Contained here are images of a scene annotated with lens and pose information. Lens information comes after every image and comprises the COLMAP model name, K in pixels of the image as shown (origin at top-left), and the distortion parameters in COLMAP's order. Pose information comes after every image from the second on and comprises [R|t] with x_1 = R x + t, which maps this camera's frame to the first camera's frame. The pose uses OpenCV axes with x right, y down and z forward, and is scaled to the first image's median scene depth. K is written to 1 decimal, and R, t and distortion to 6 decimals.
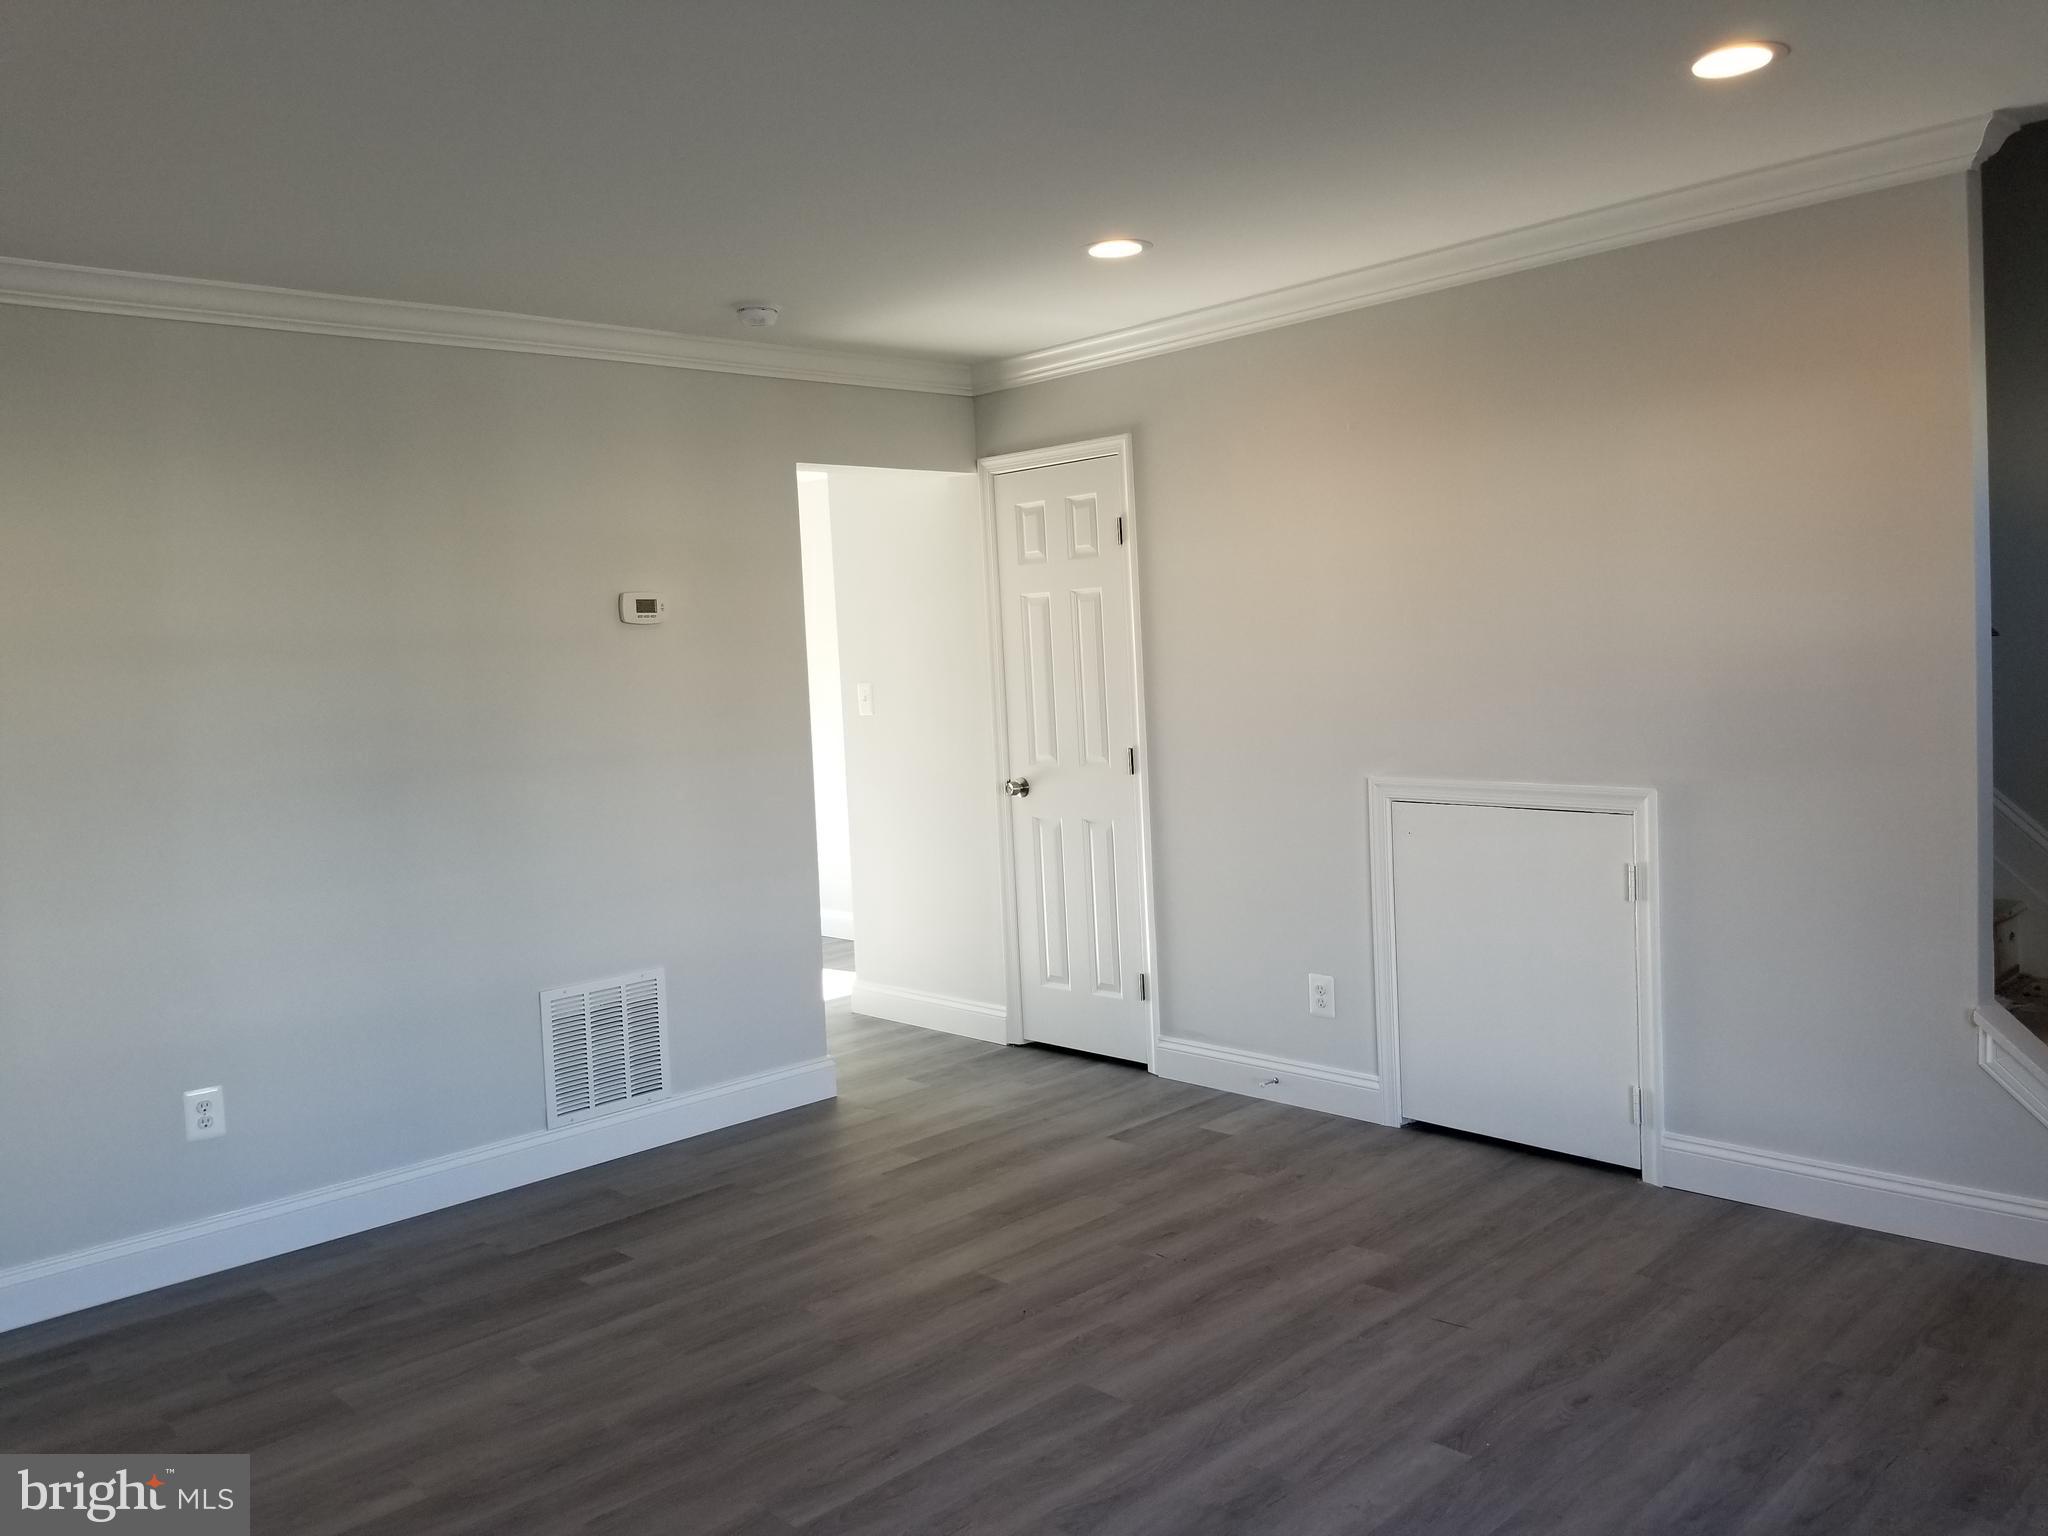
lens RADIAL K [[1652.9, 0, 1024.0], [0, 1652.9, 768.0], [0, 0, 1]] dist [0.095437, -0.093984]
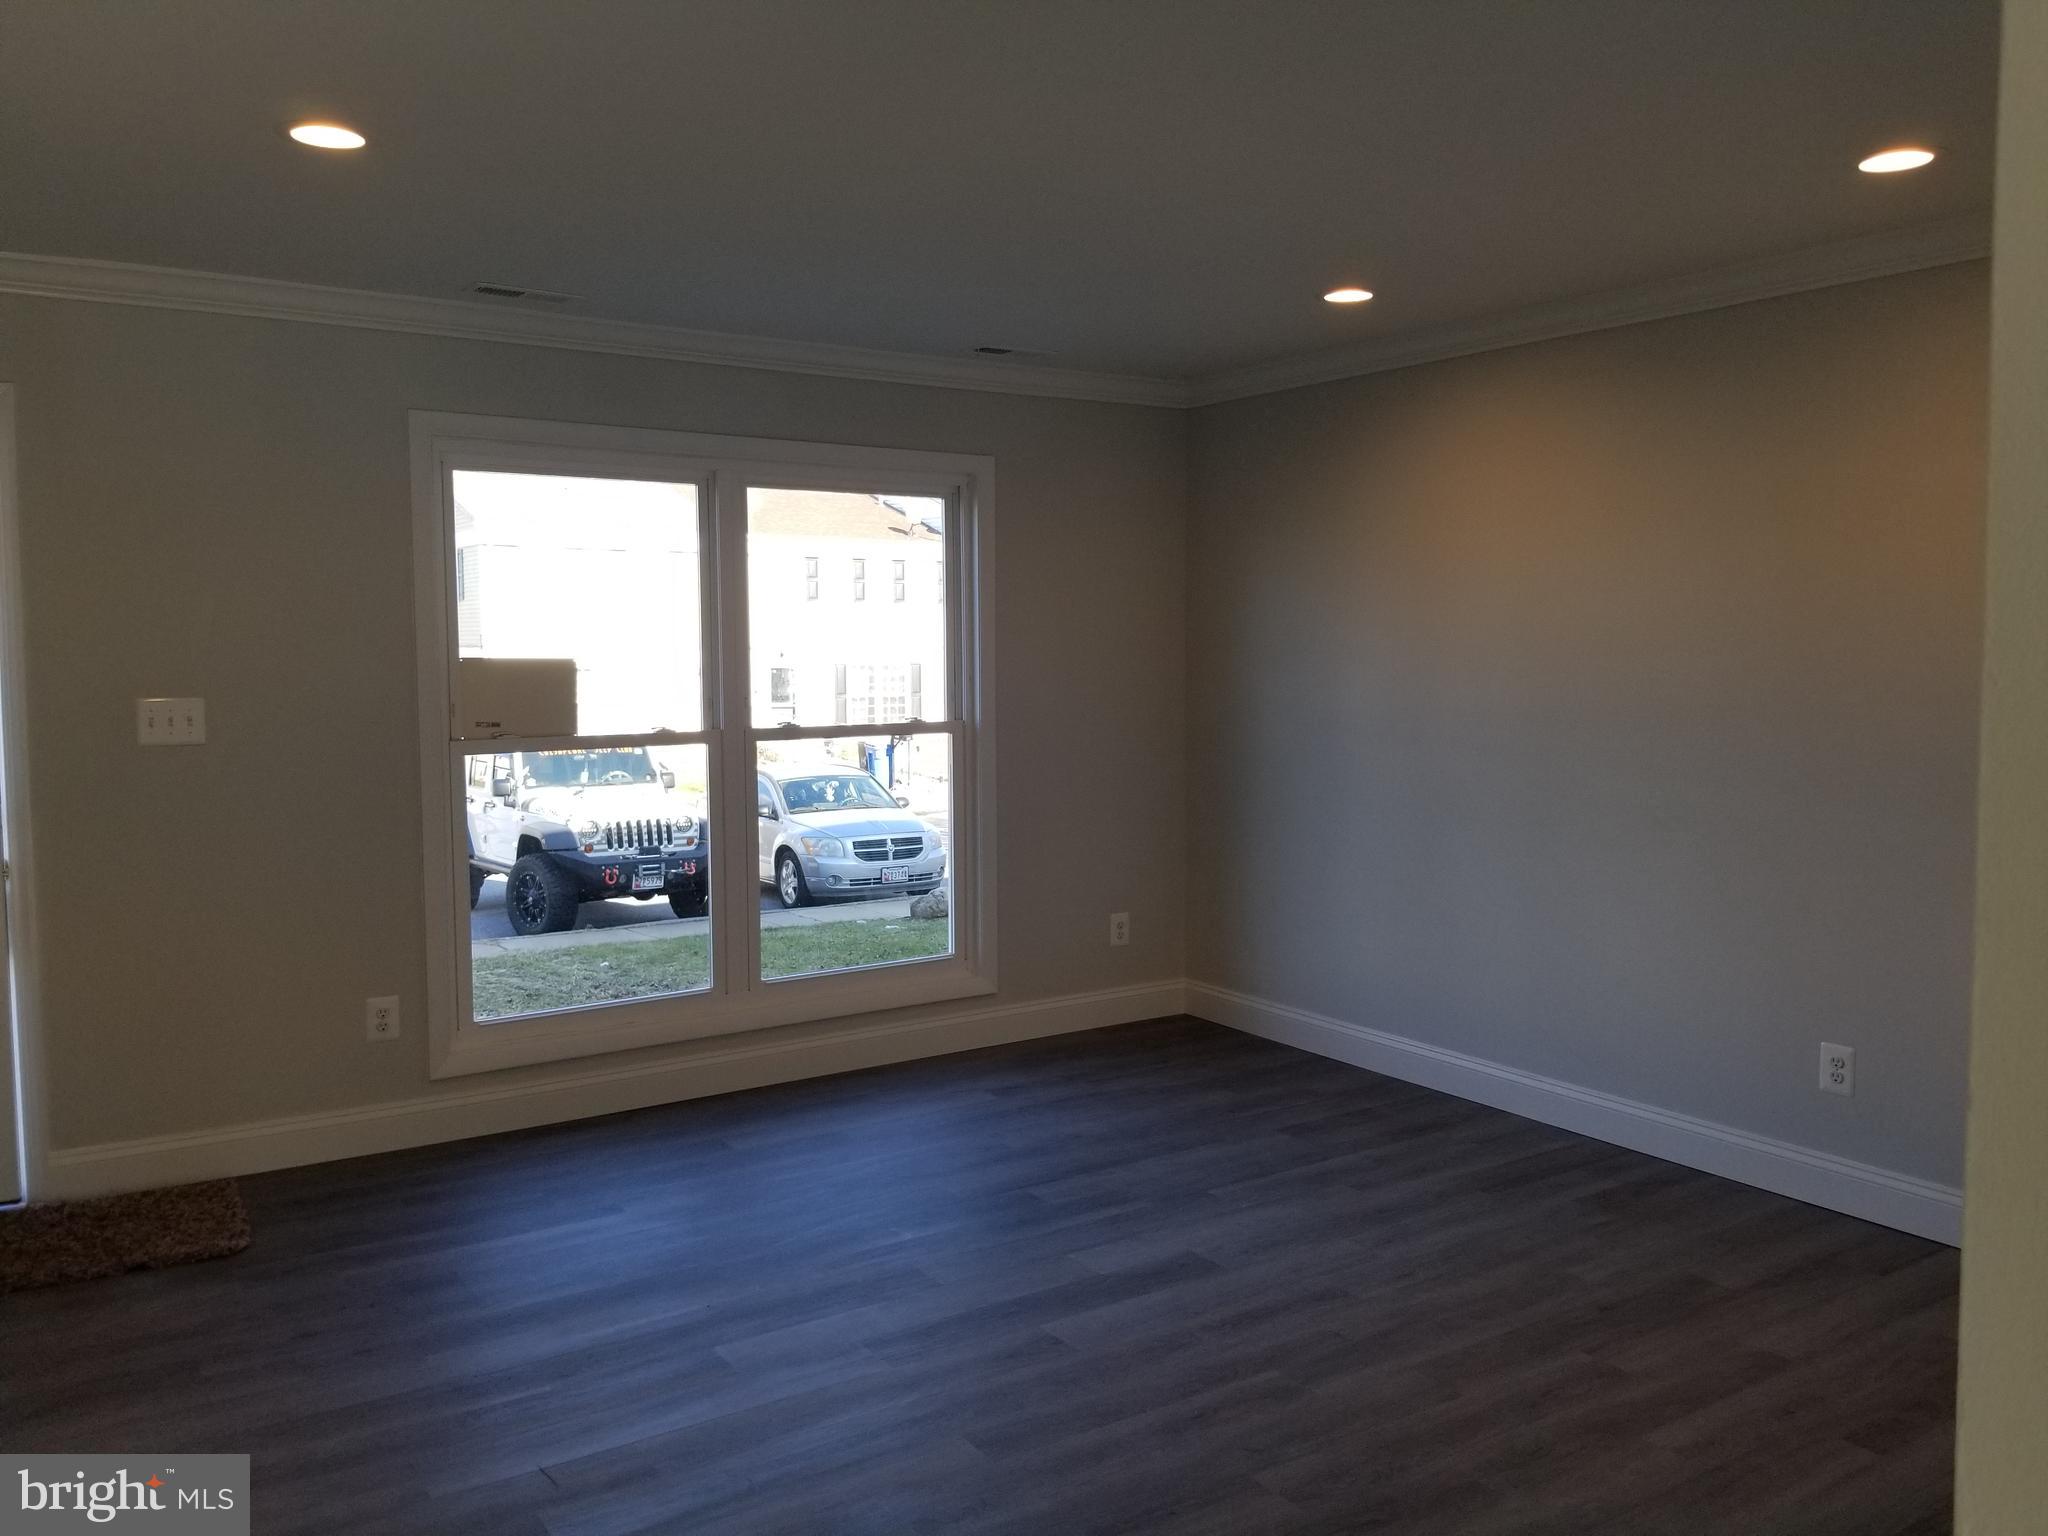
lens RADIAL K [[1587.1, 0, 1024.0], [0, 1587.1, 768.0], [0, 0, 1]] dist [0.090955, -0.150705]
pose [[-0.983708, 0.049034, 0.172958, -0.123390], [0.074019, 0.987224, 0.141103, -0.111011], [-0.163830, 0.151606, -0.974769, 1.440452]]
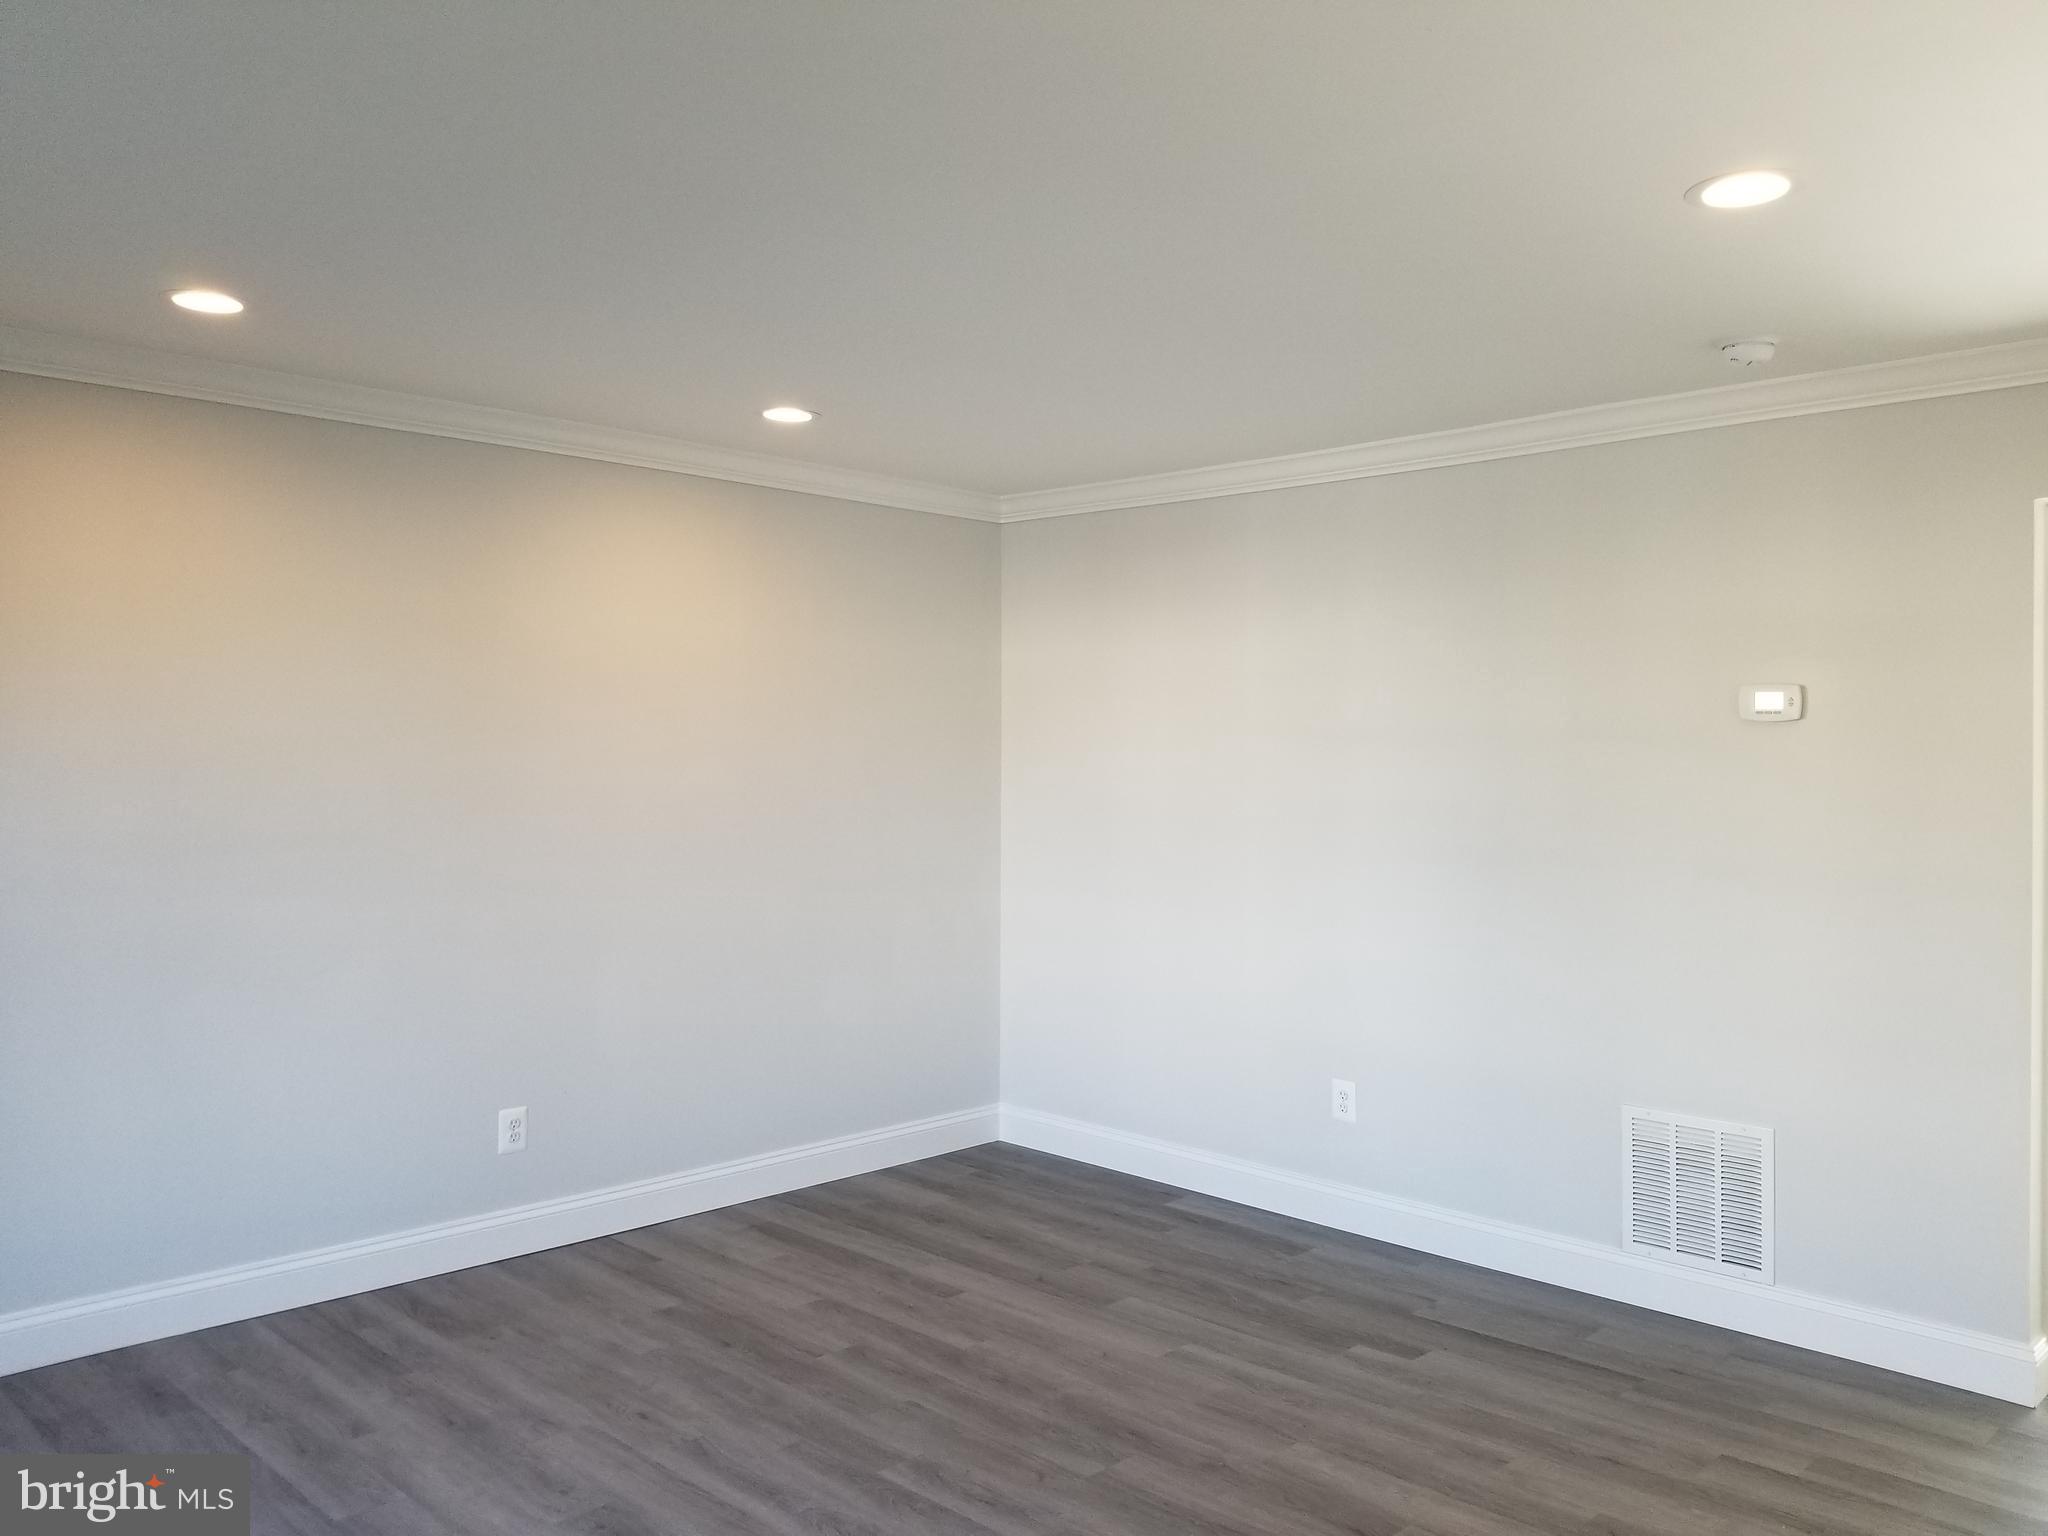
lens RADIAL K [[1587.1, 0, 1024.0], [0, 1587.1, 768.0], [0, 0, 1]] dist [0.090955, -0.150705]
pose [[0.029556, 0.058988, -0.997821, 0.688079], [-0.080187, 0.995180, 0.056456, -0.092302], [0.996342, 0.078344, 0.034143, 0.702548]]
